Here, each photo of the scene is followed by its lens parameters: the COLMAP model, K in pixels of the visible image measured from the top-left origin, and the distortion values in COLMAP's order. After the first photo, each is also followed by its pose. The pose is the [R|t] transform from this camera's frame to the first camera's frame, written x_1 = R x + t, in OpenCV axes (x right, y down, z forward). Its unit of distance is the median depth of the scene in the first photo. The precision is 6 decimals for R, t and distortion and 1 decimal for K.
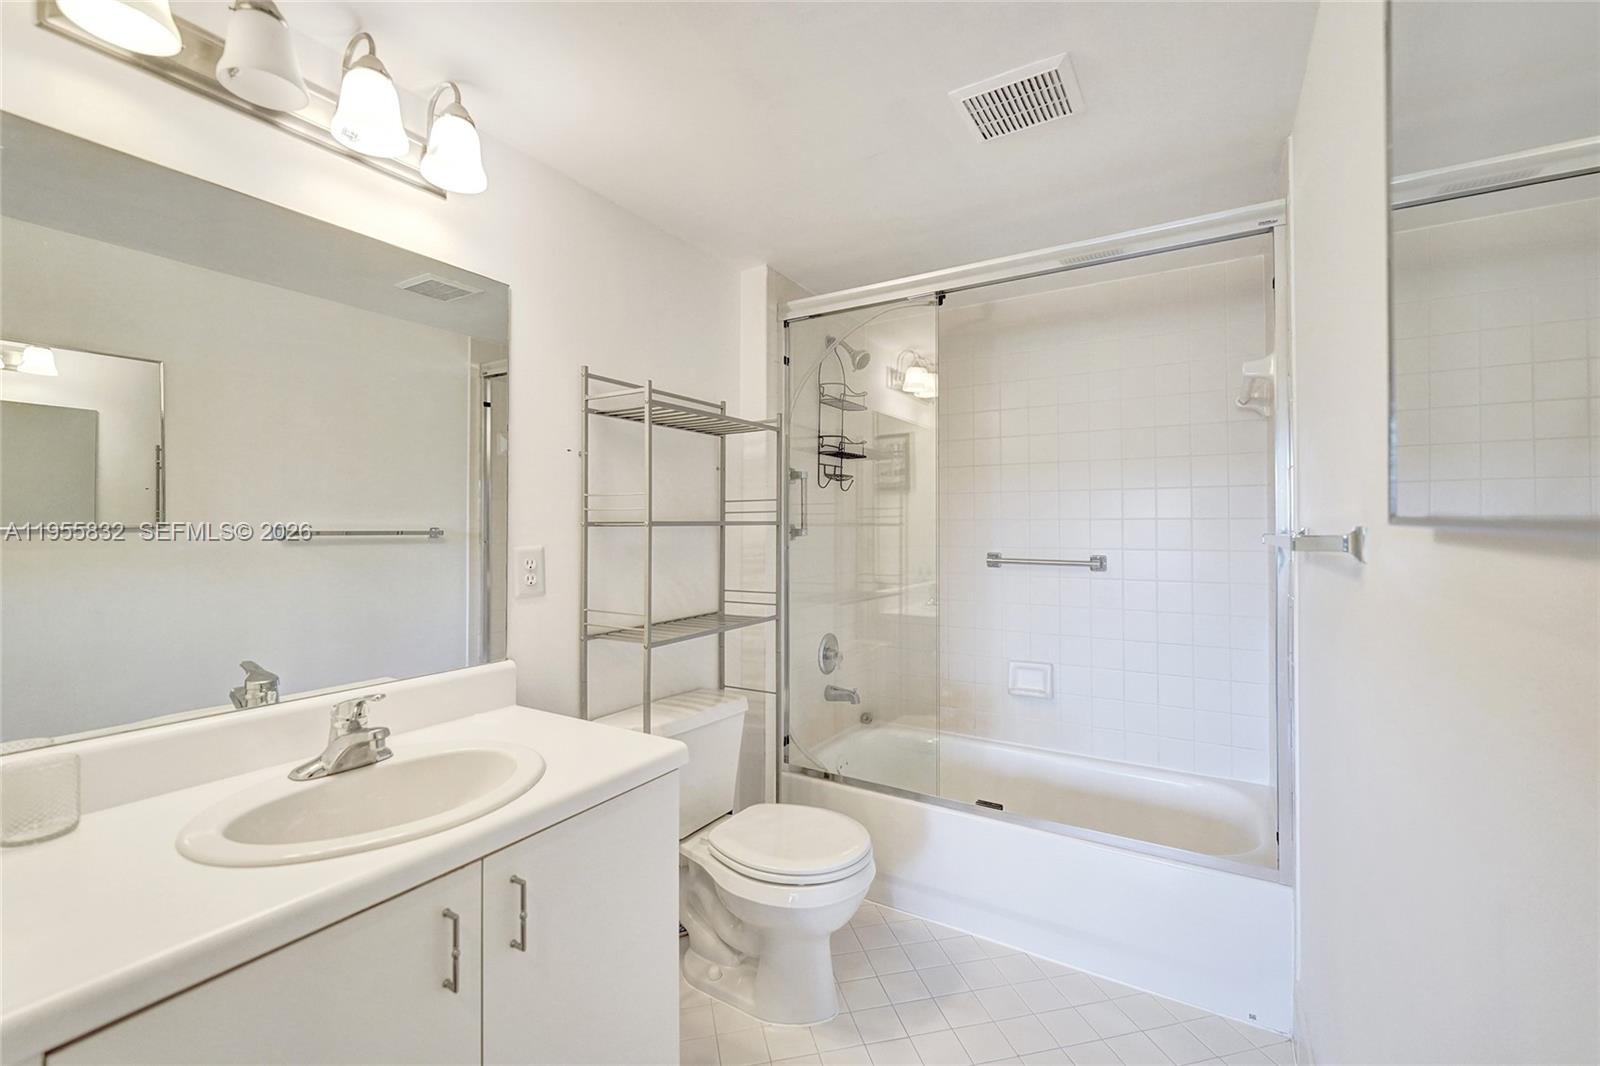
lens RADIAL K [[668.1, 0, 795.9], [0, 668.1, 529.7], [0, 0, 1]] dist [-0.002987, -0.000453]
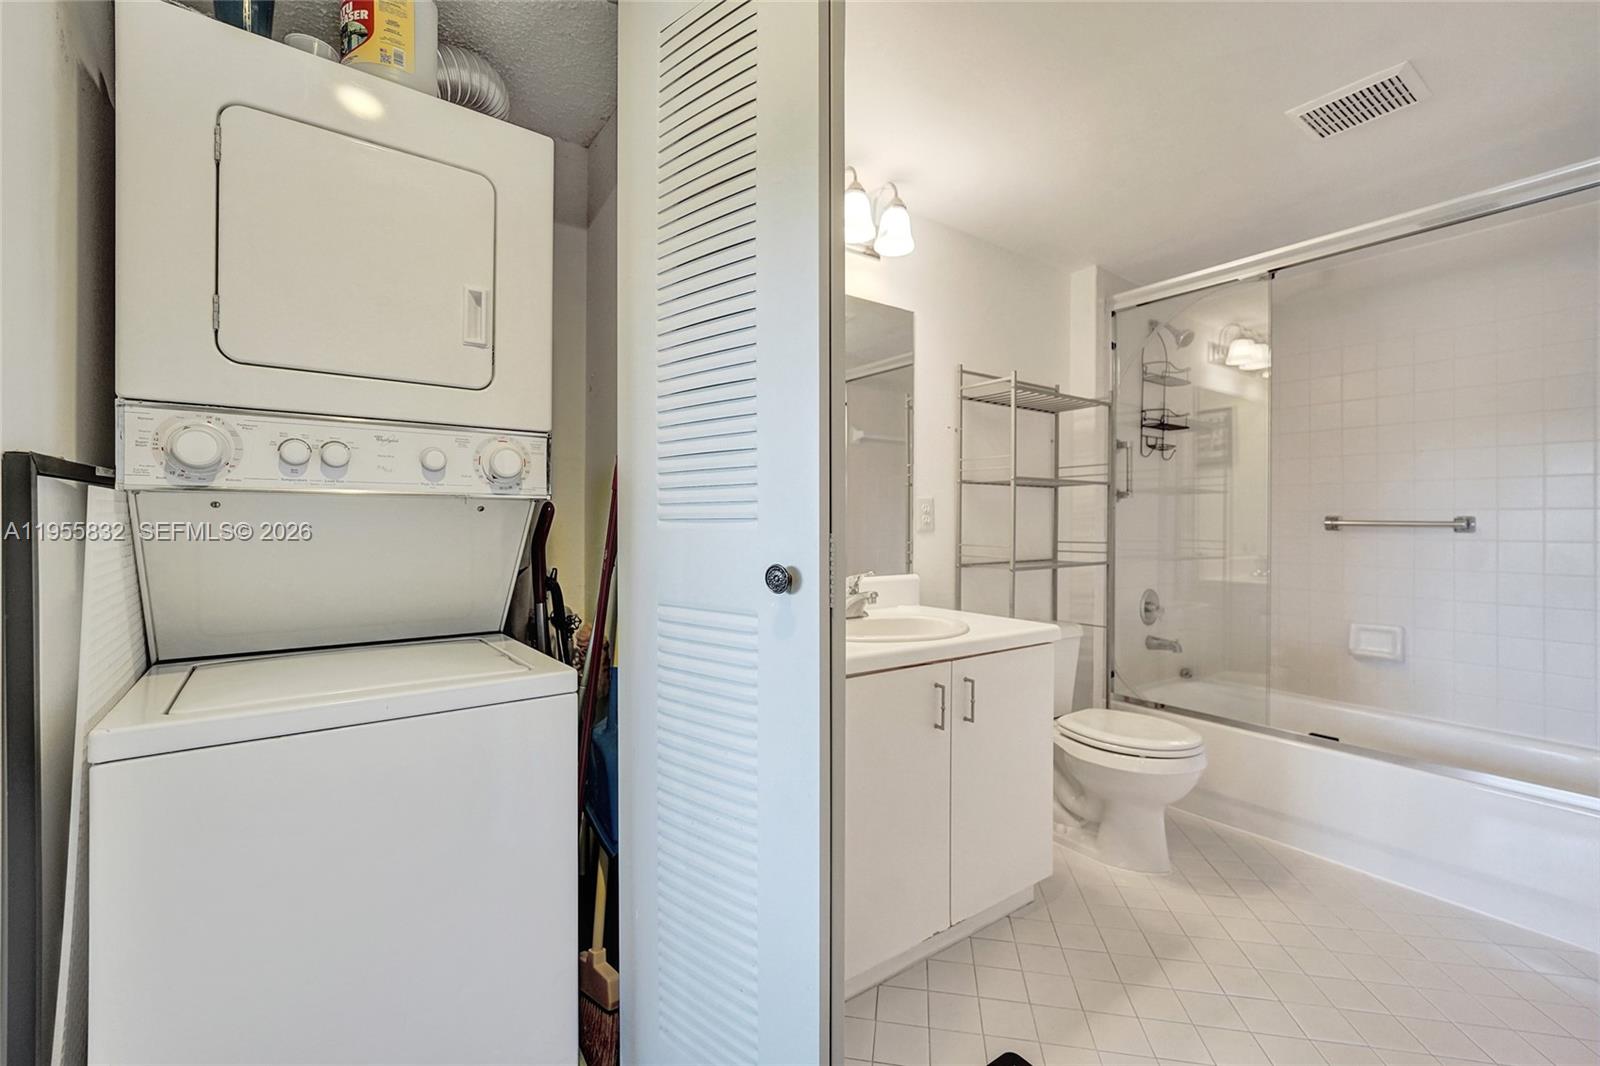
lens RADIAL K [[668.1, 0, 802.1], [0, 668.1, 528.0], [0, 0, 1]] dist [-0.002987, -0.000453]
pose [[0.923961, 0.006651, -0.382430, -0.071797], [-0.005650, 0.999977, 0.003742, 0.063028], [0.382446, -0.001296, 0.923977, -0.284709]]
